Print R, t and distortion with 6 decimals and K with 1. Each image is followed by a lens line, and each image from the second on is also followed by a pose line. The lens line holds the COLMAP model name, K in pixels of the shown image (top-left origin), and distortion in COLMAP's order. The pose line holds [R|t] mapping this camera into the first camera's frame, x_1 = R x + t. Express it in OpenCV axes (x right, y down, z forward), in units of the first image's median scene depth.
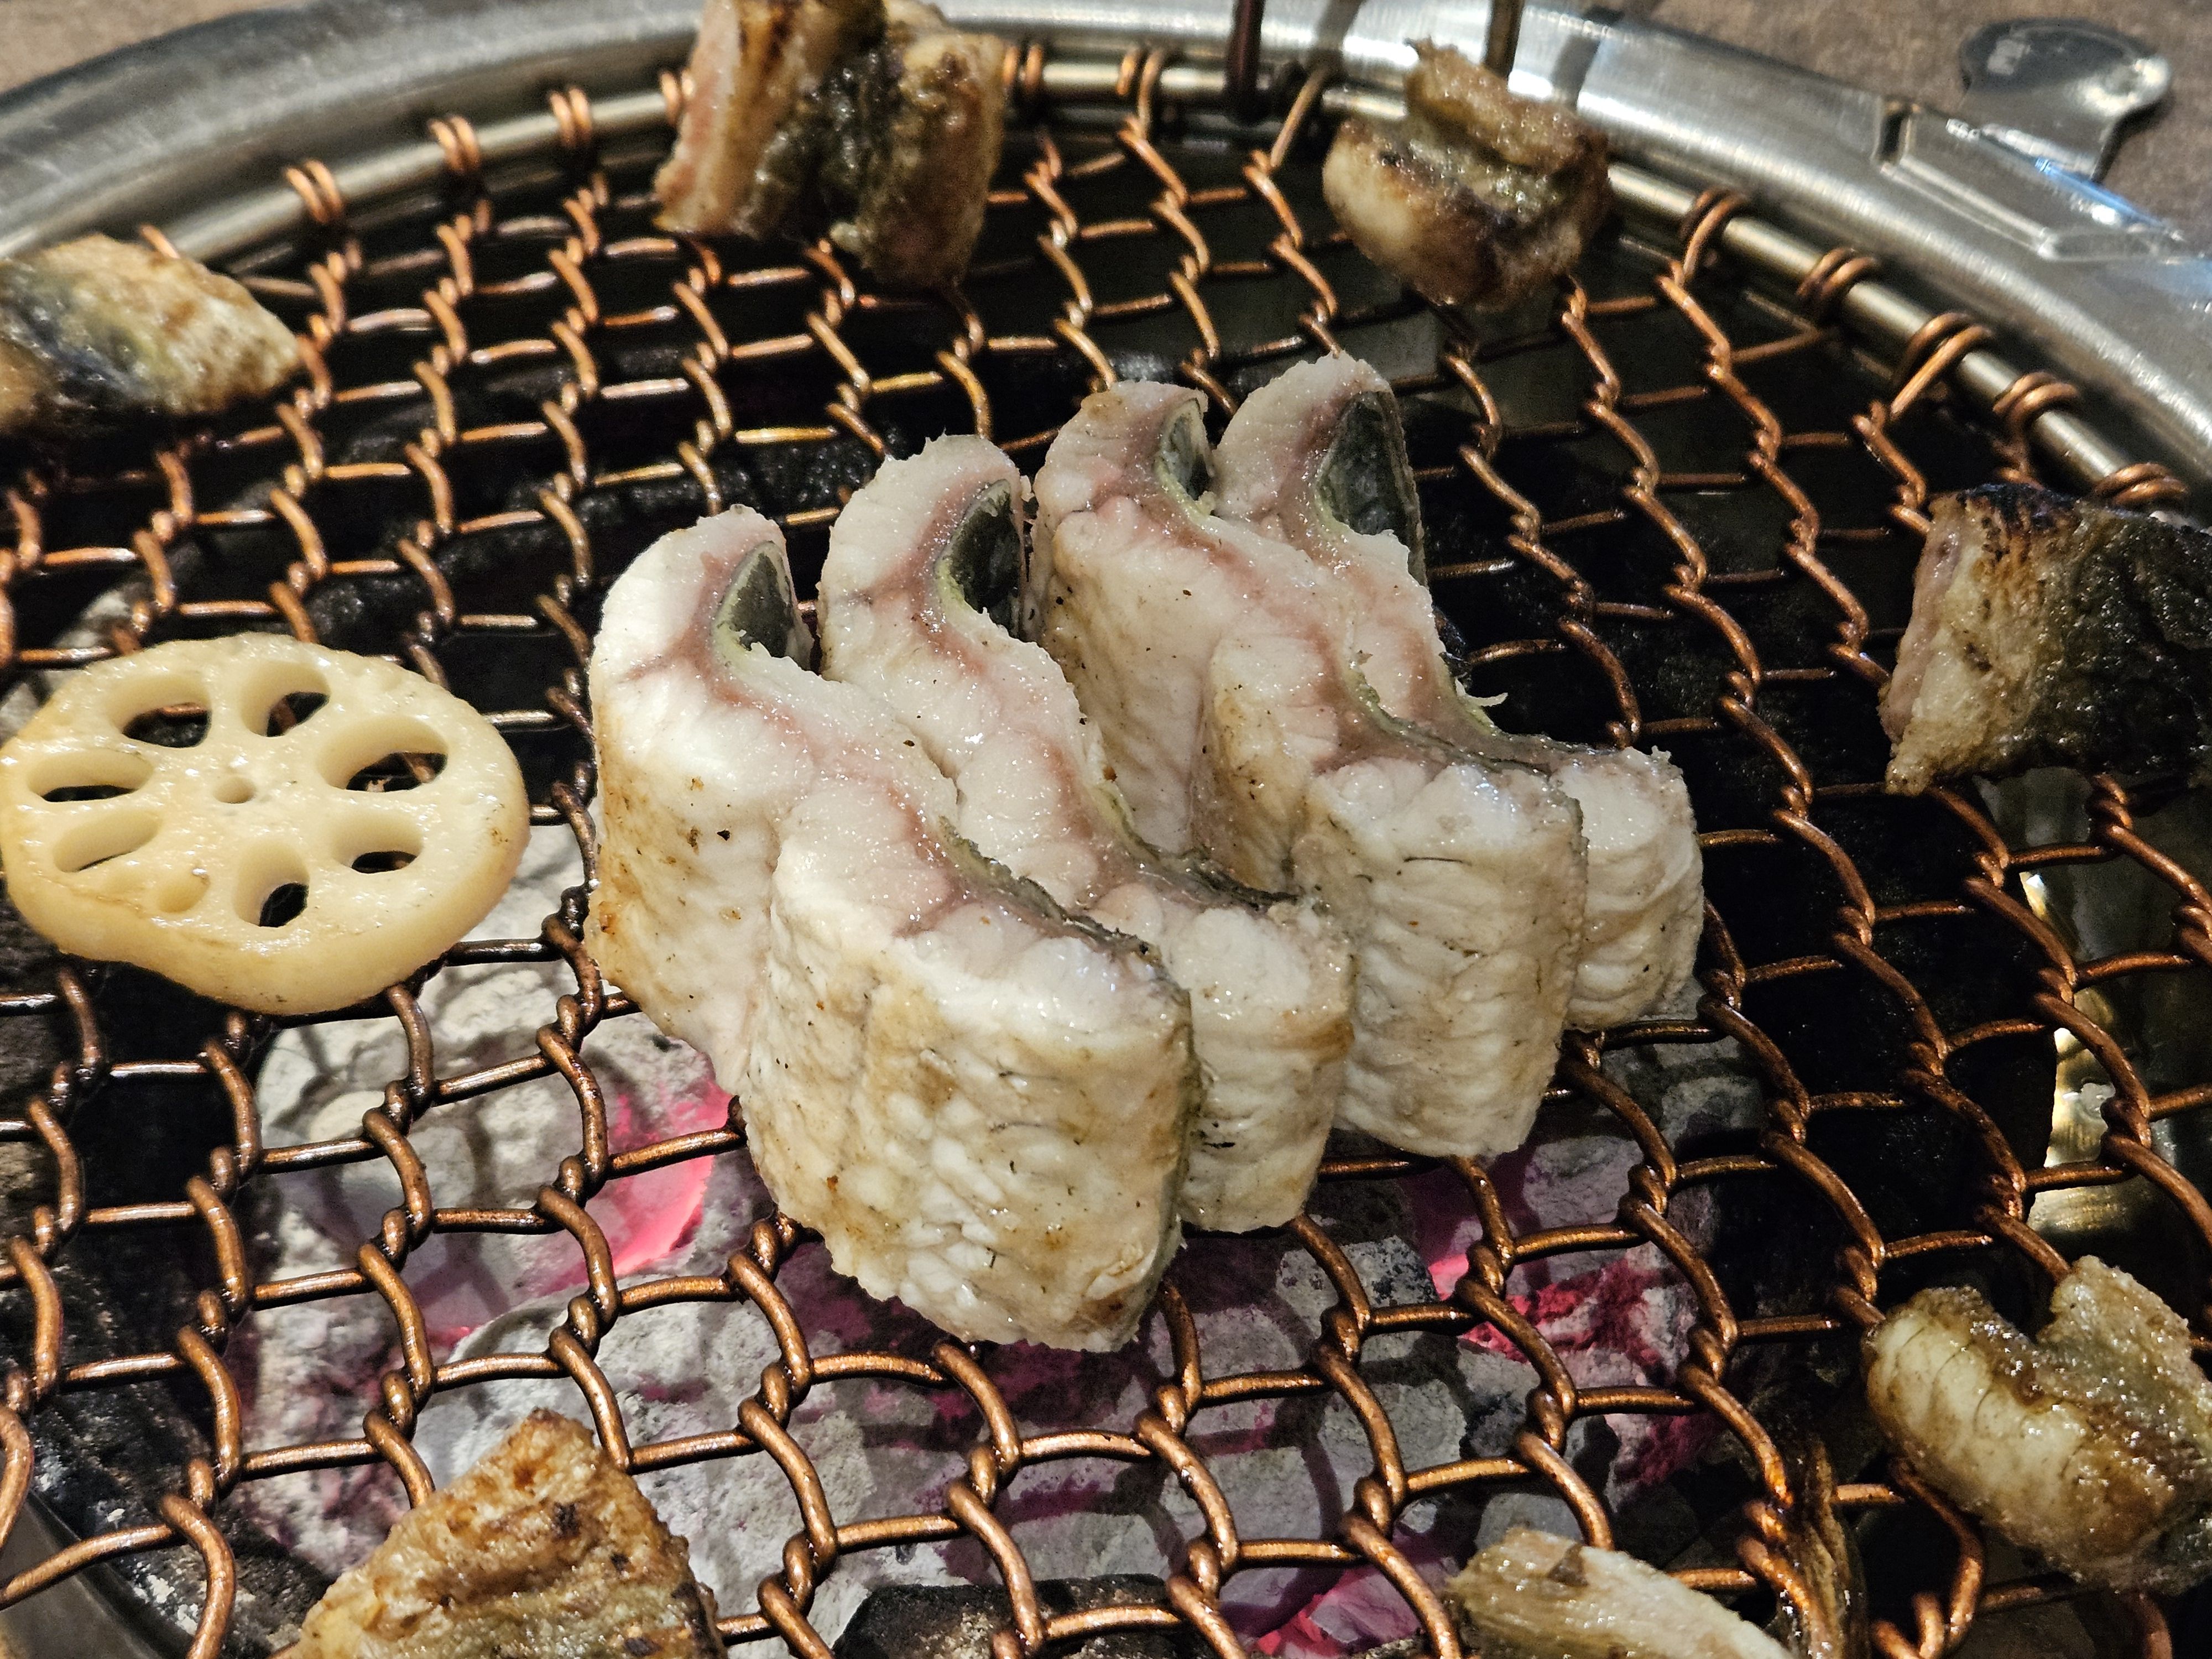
lens RADIAL K [[2696.8, 0, 1098.2], [0, 2696.8, 826.3], [0, 0, 1]] dist [0.101216, -0.176568]
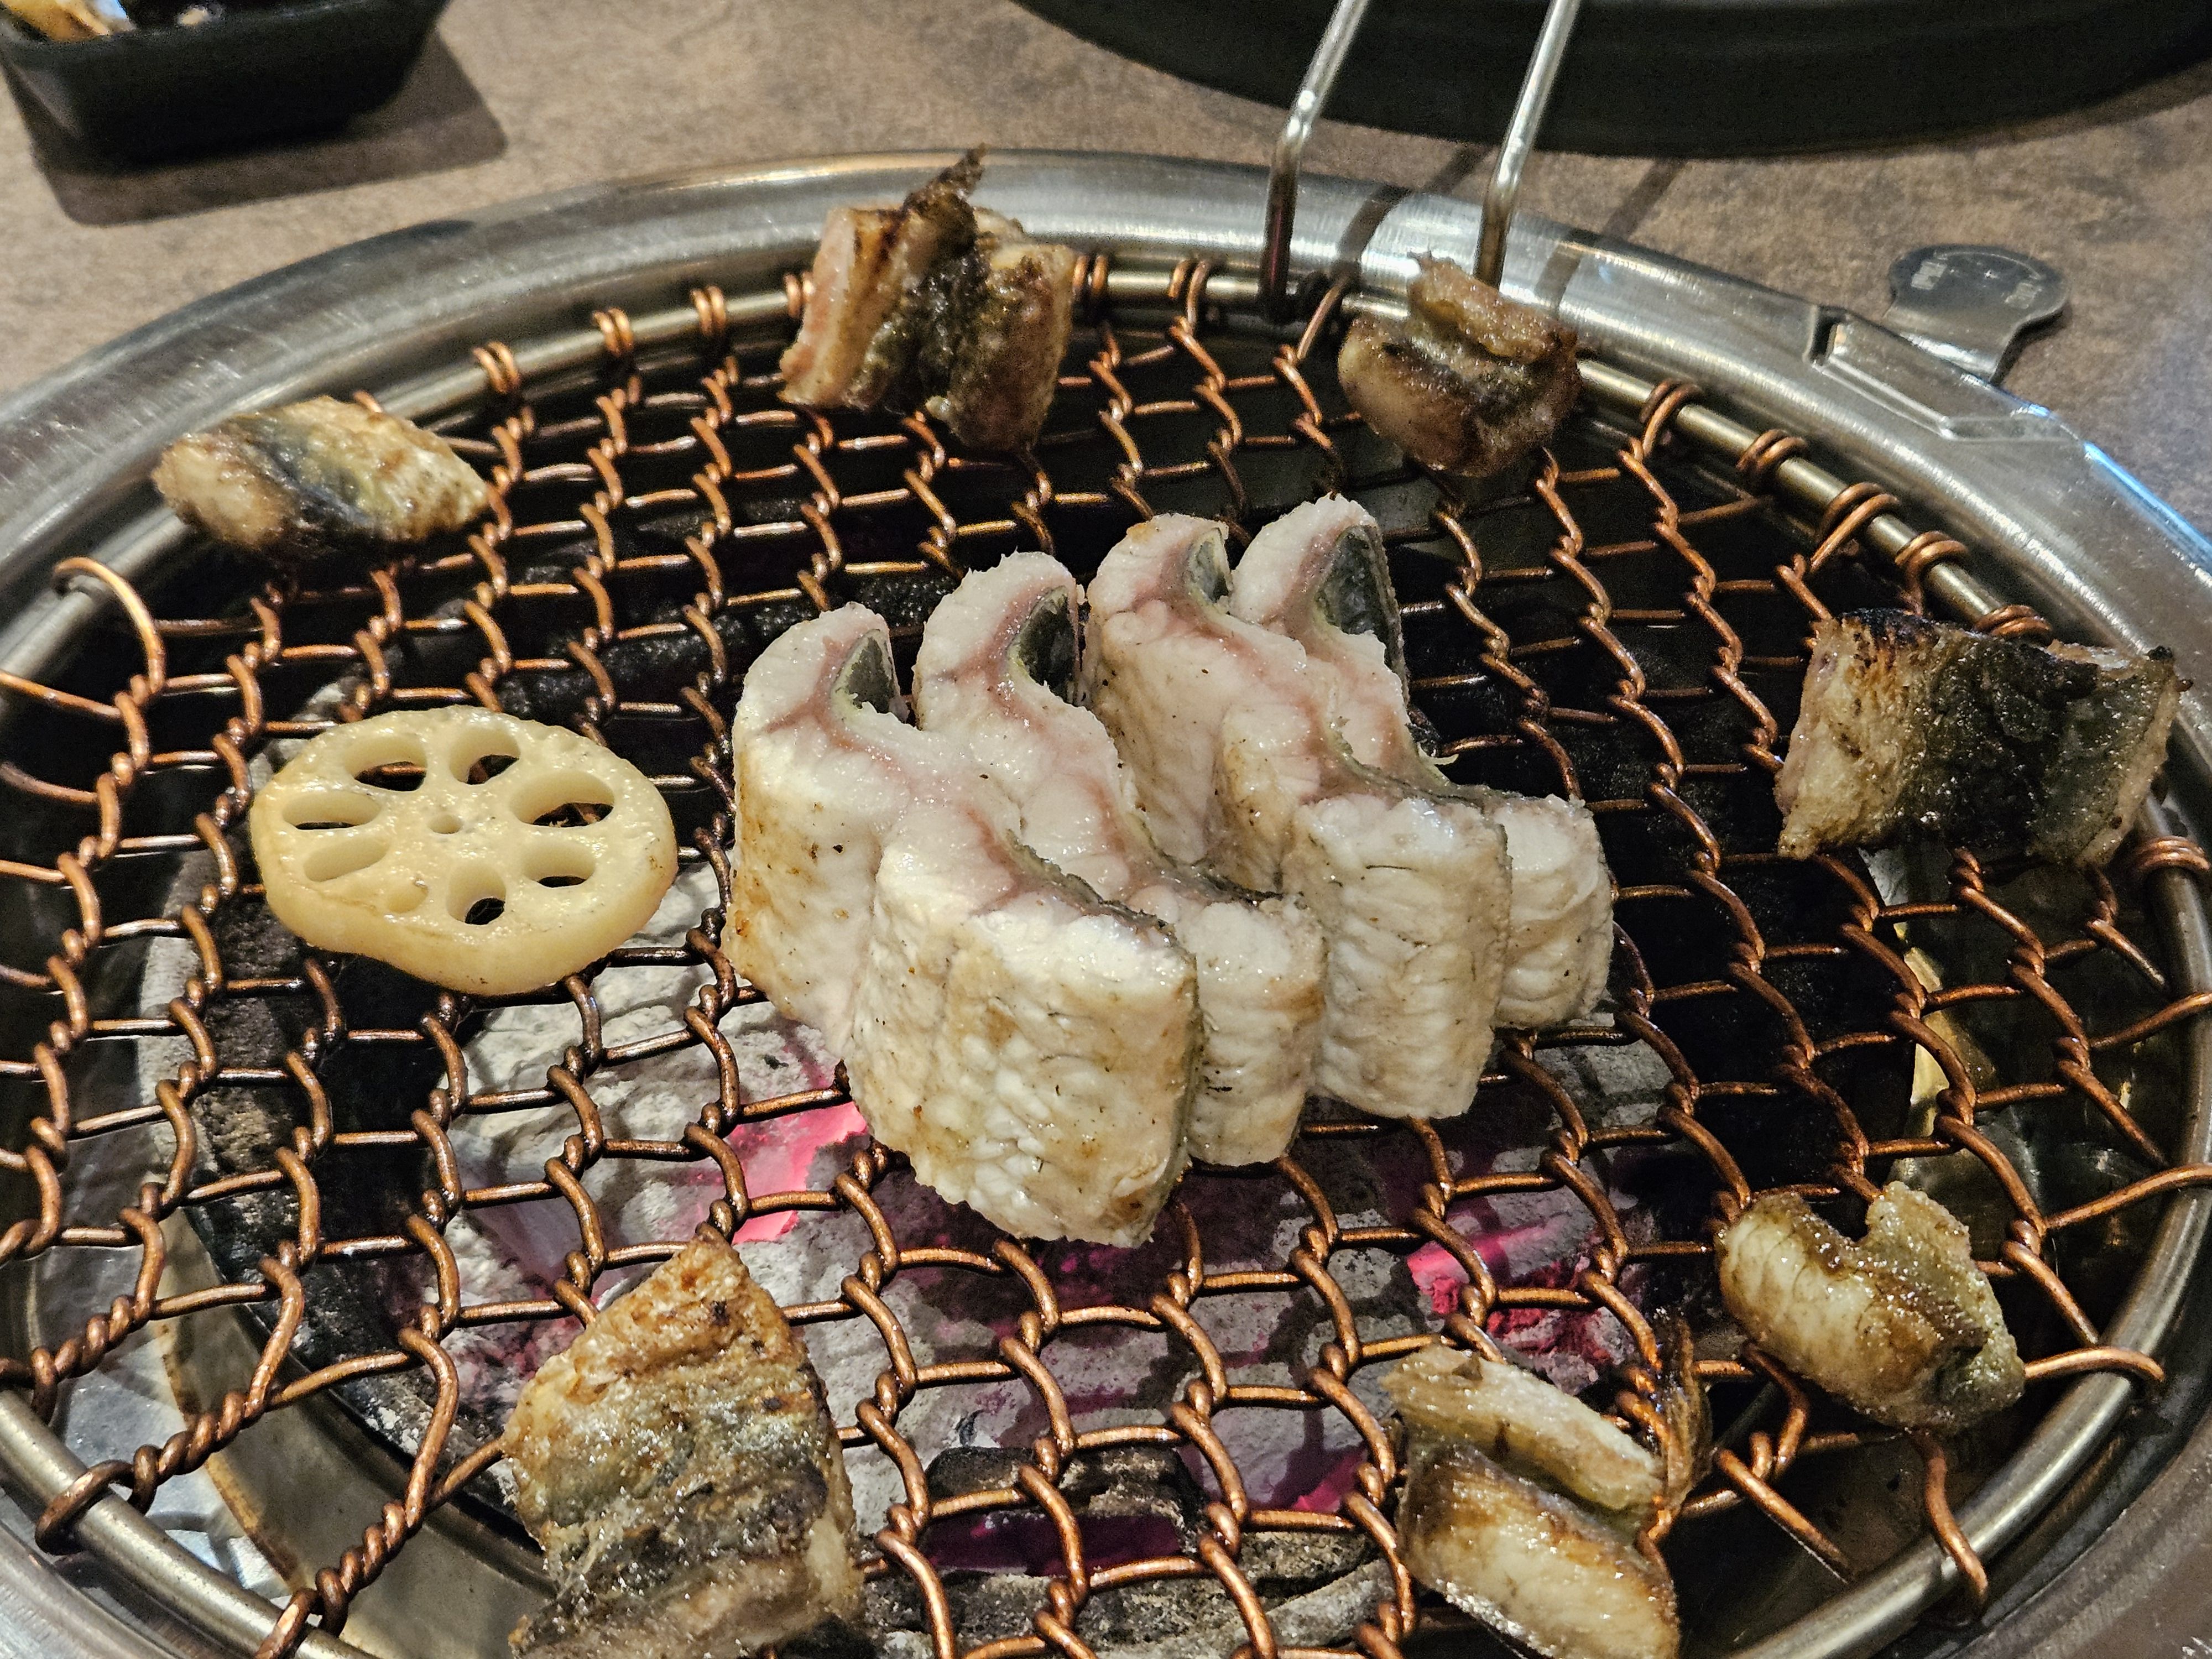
lens RADIAL K [[2463.0, 0, 1106.0], [0, 2463.0, 829.5], [0, 0, 1]] dist [0.109308, -0.166638]
pose [[0.999679, 0.016602, -0.019155, 0.008444], [-0.017649, 0.998284, -0.055842, 0.046389], [0.018195, 0.056162, 0.998256, -0.132387]]
